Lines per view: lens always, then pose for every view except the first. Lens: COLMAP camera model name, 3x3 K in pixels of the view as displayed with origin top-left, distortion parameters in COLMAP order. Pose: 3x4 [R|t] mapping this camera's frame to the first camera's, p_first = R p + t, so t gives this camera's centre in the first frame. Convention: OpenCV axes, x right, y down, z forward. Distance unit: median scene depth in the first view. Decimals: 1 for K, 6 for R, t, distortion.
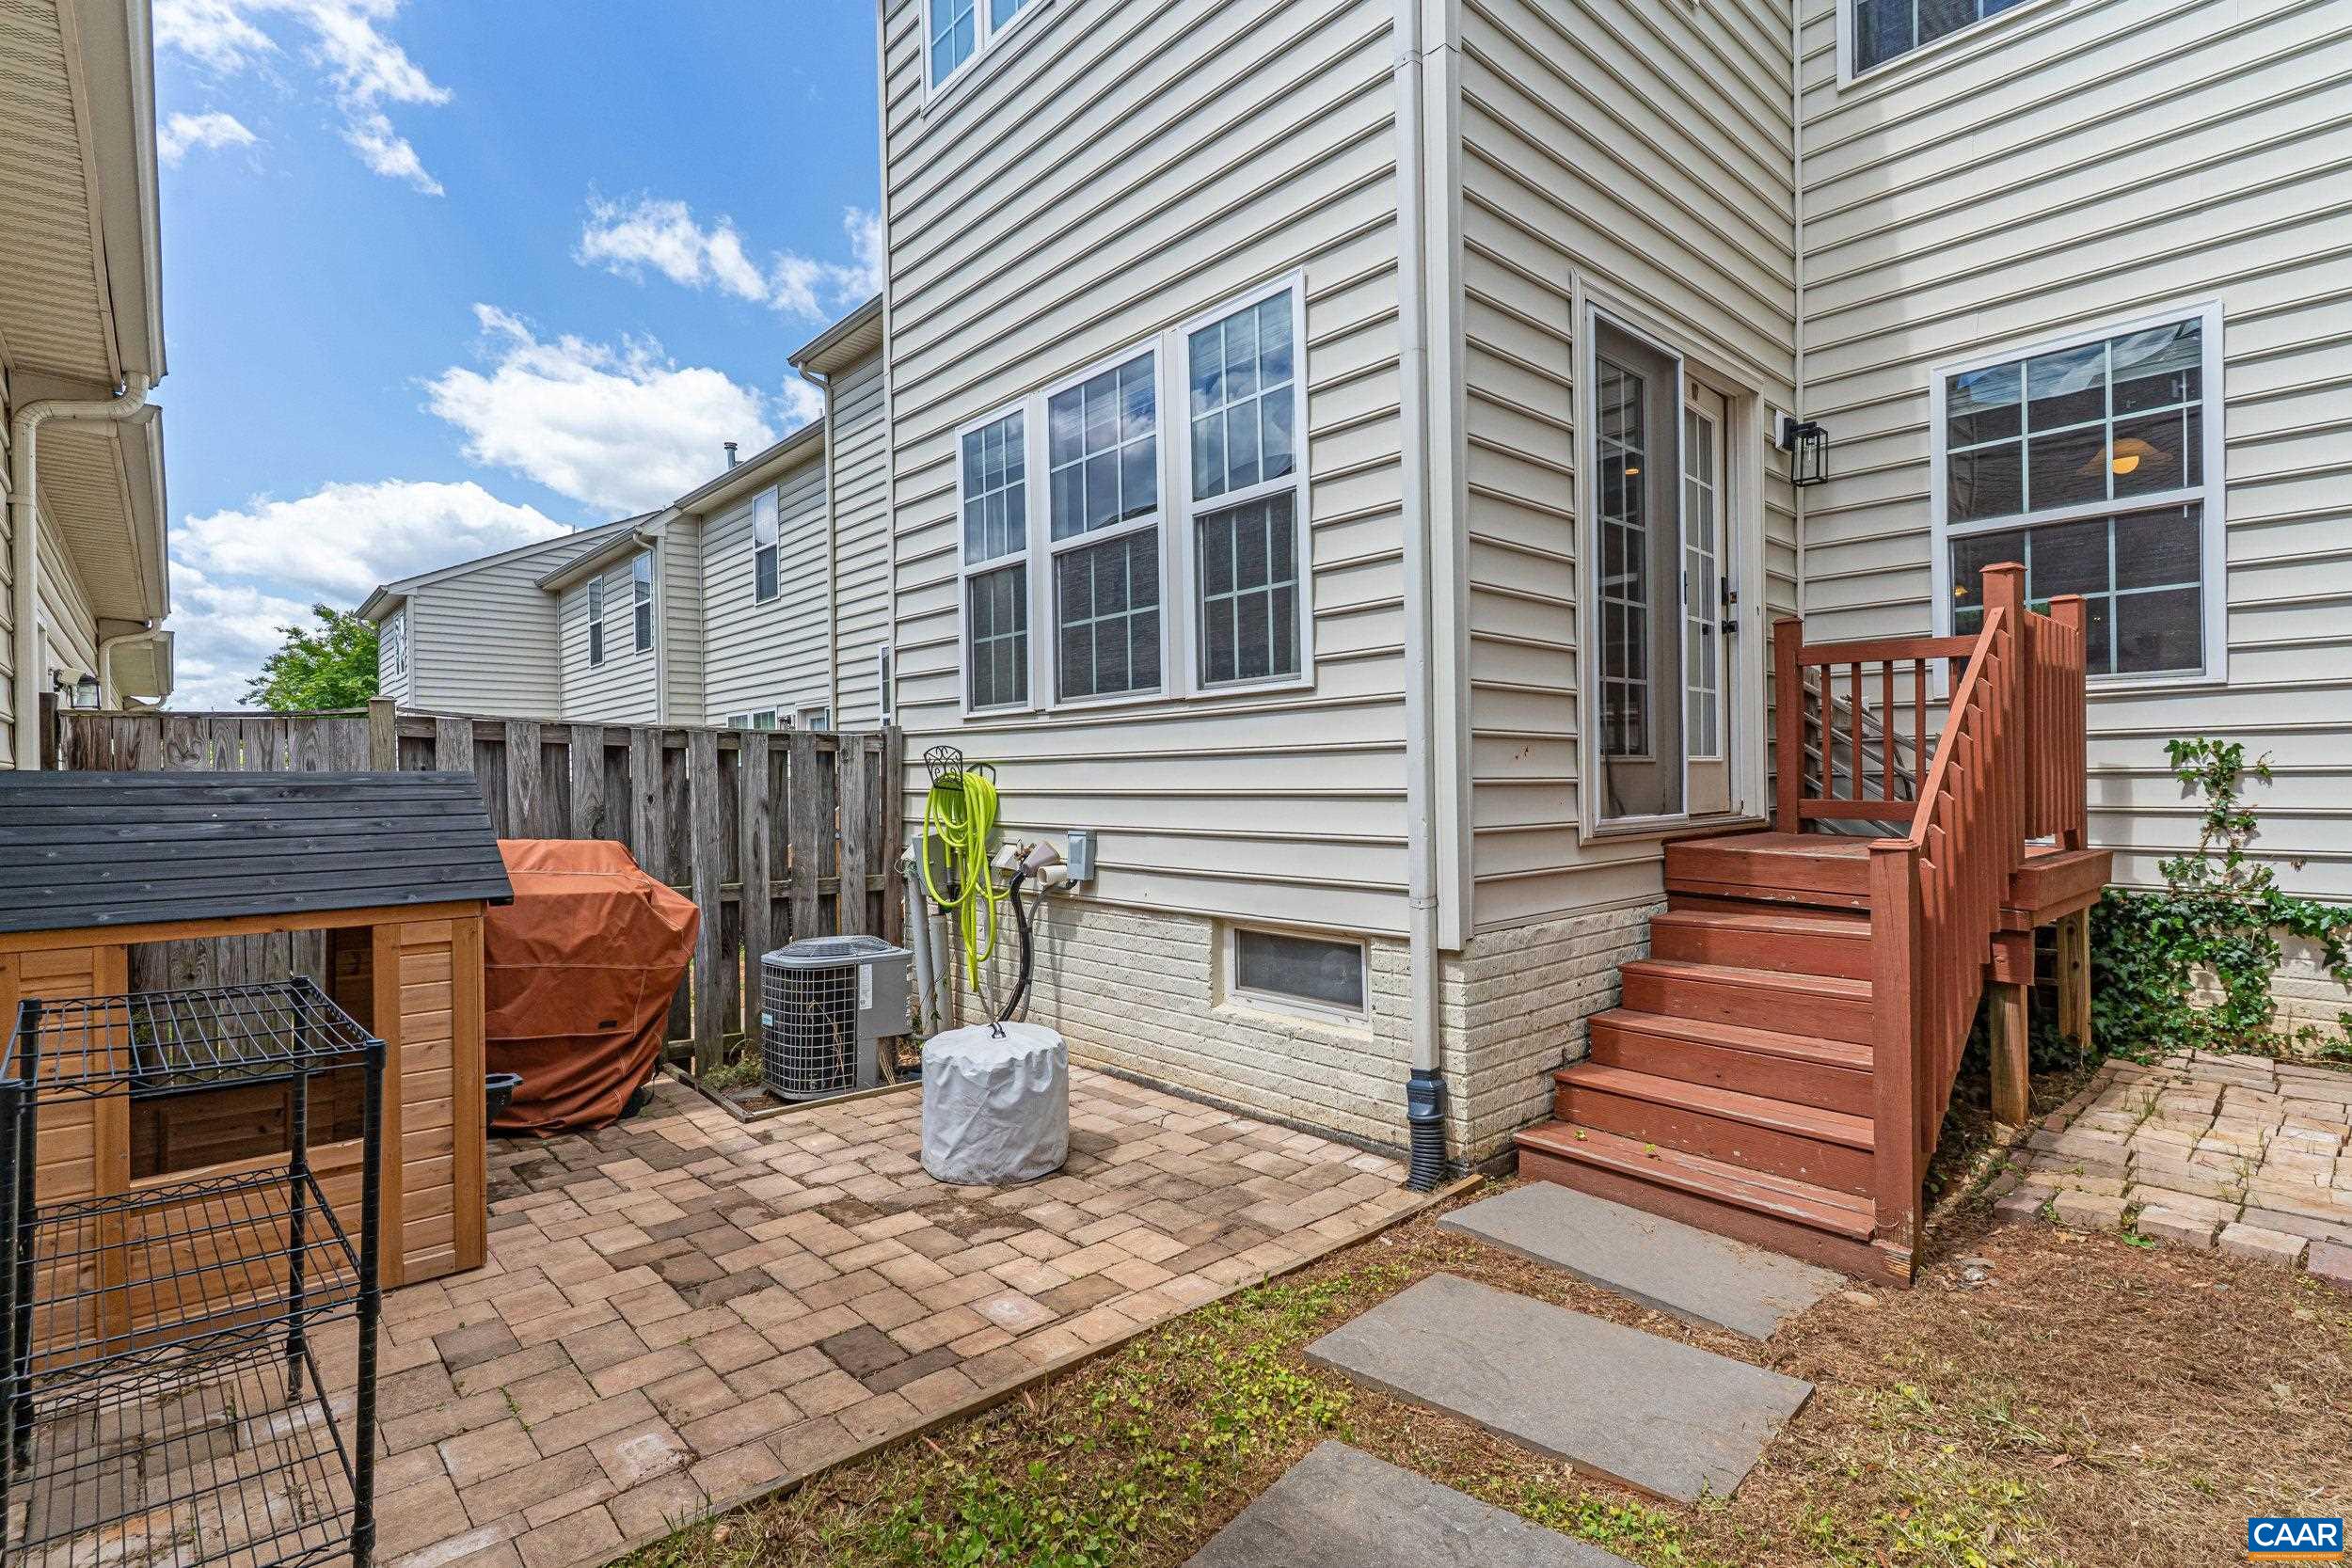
lens RADIAL K [[1117.9, 0, 1176.0], [0, 1117.9, 784.0], [0, 0, 1]] dist [0.003421, 0.000557]
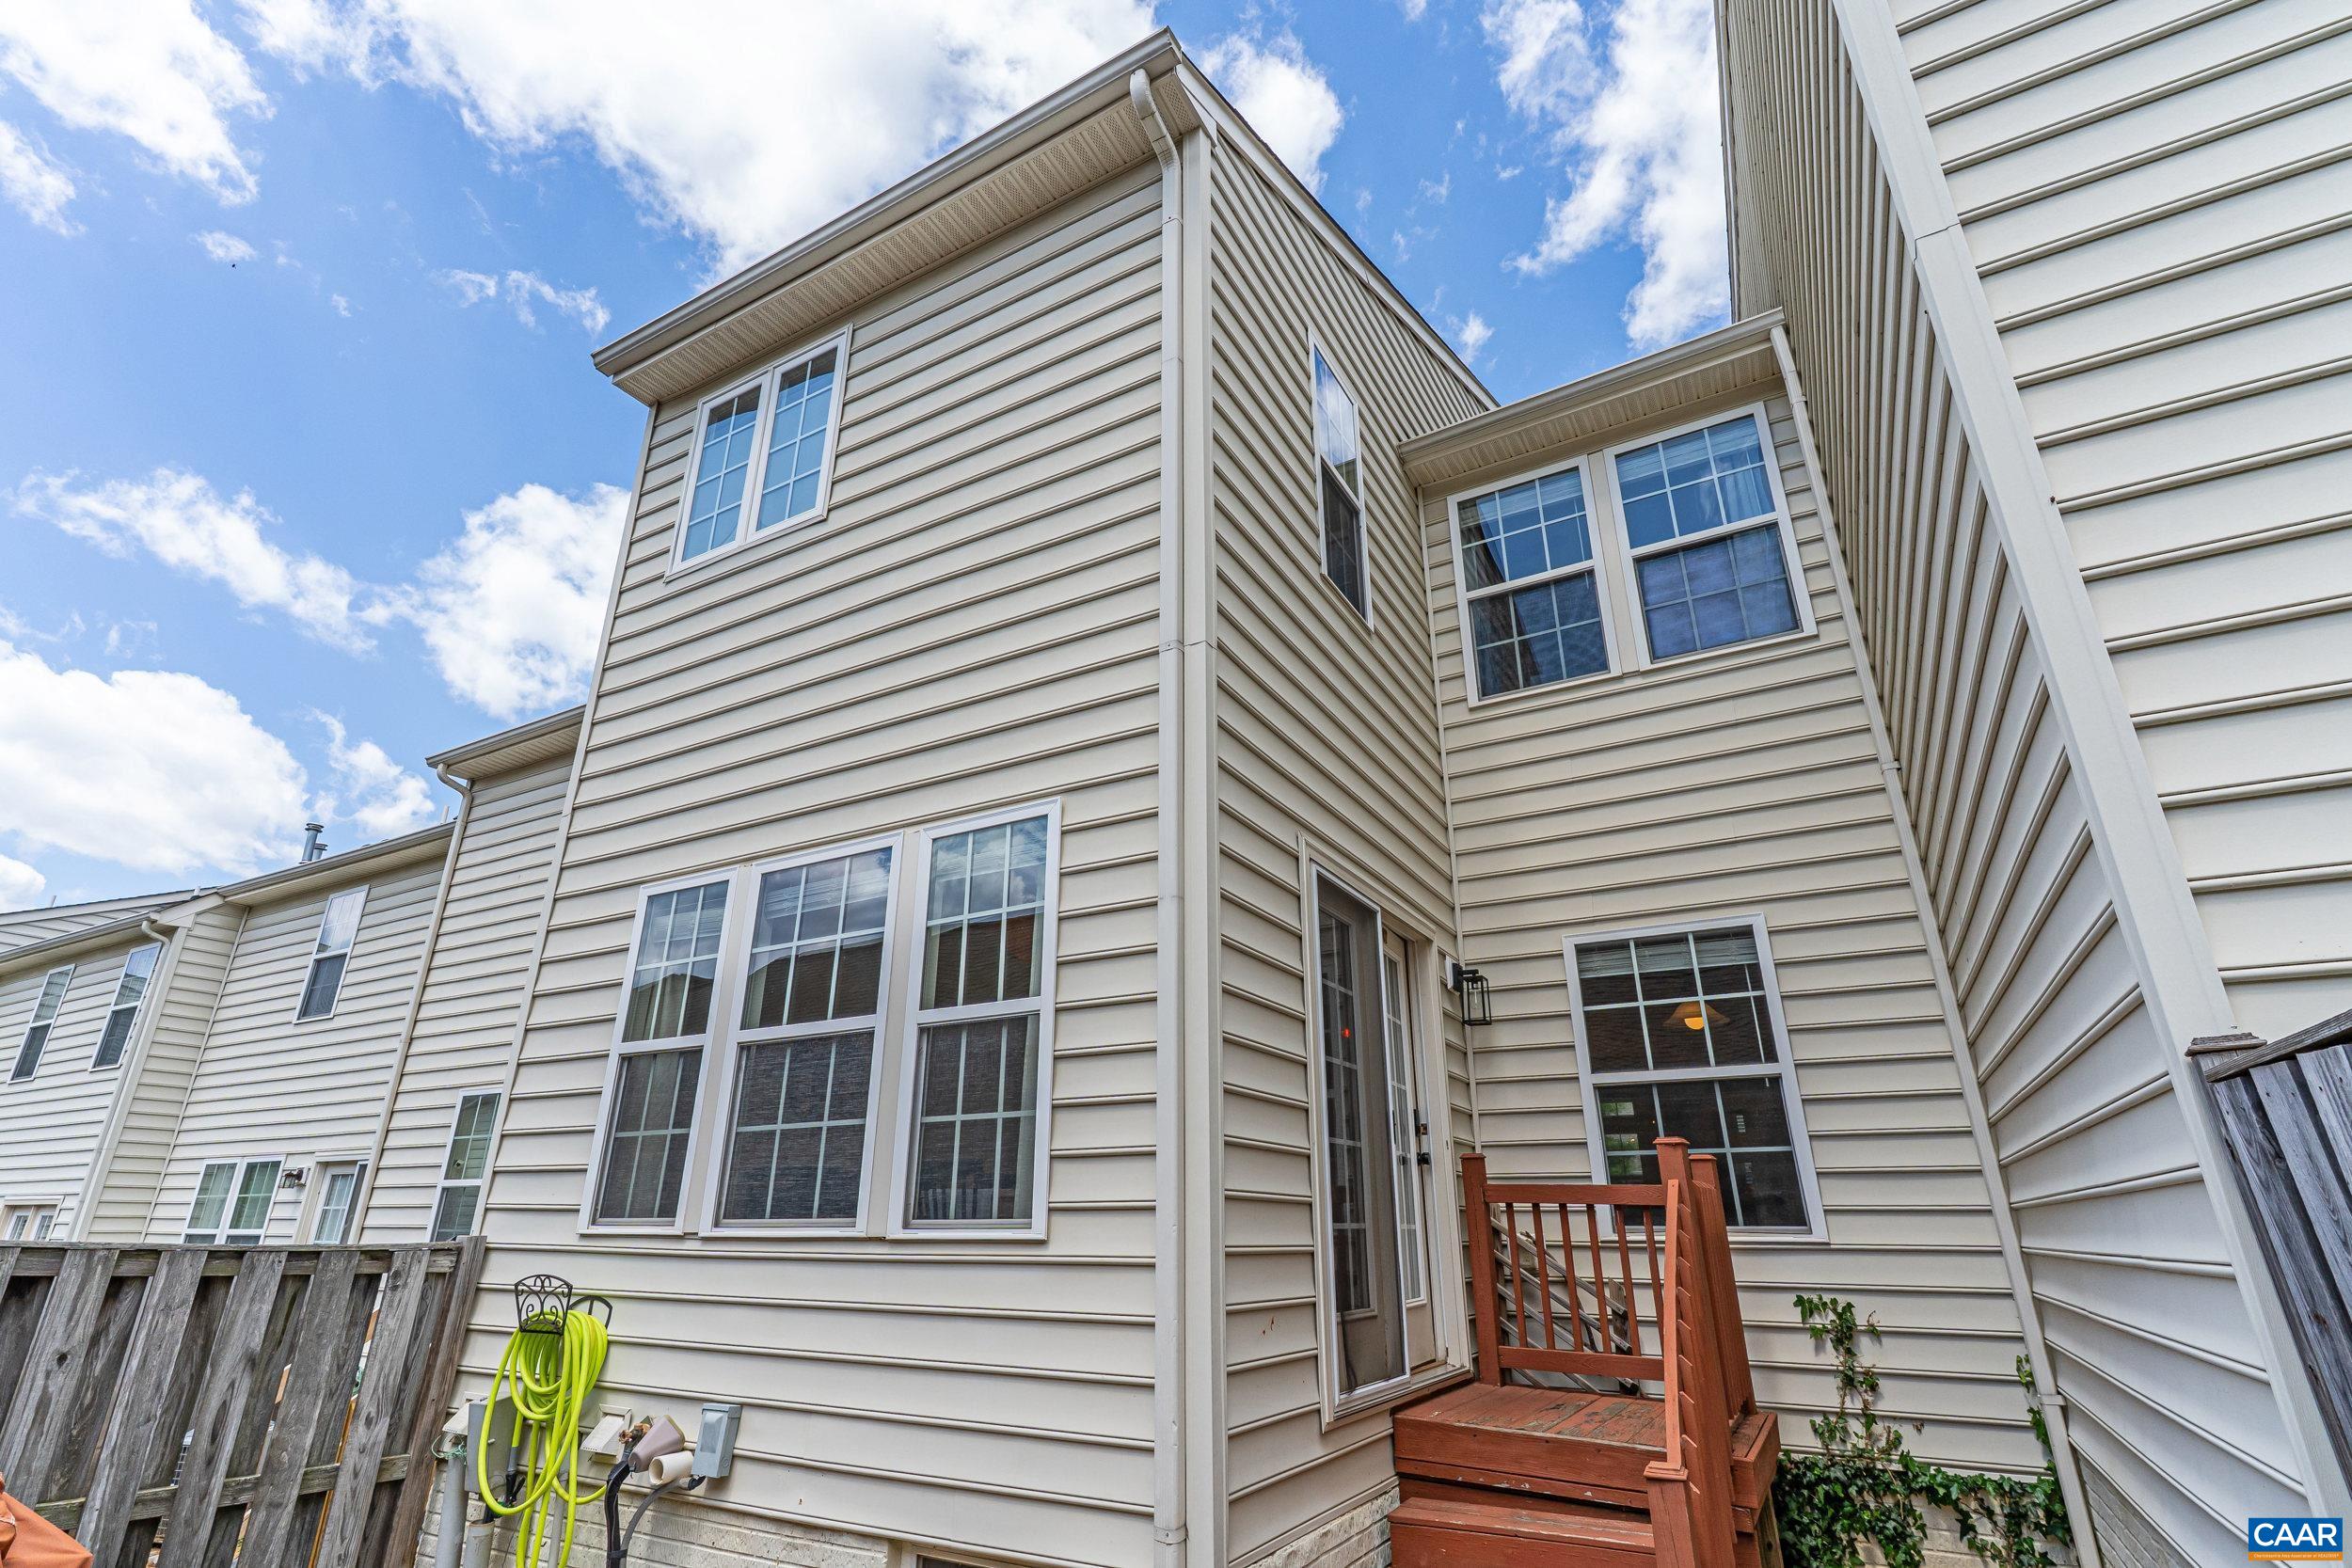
lens RADIAL K [[1111.6, 0, 1176.0], [0, 1111.6, 784.0], [0, 0, 1]] dist [0.001634, -0.000308]
pose [[0.947682, 0.135413, 0.289072, -0.066241], [-0.017503, 0.926247, -0.376511, -0.072433], [-0.318736, 0.351753, 0.880158, 0.049079]]
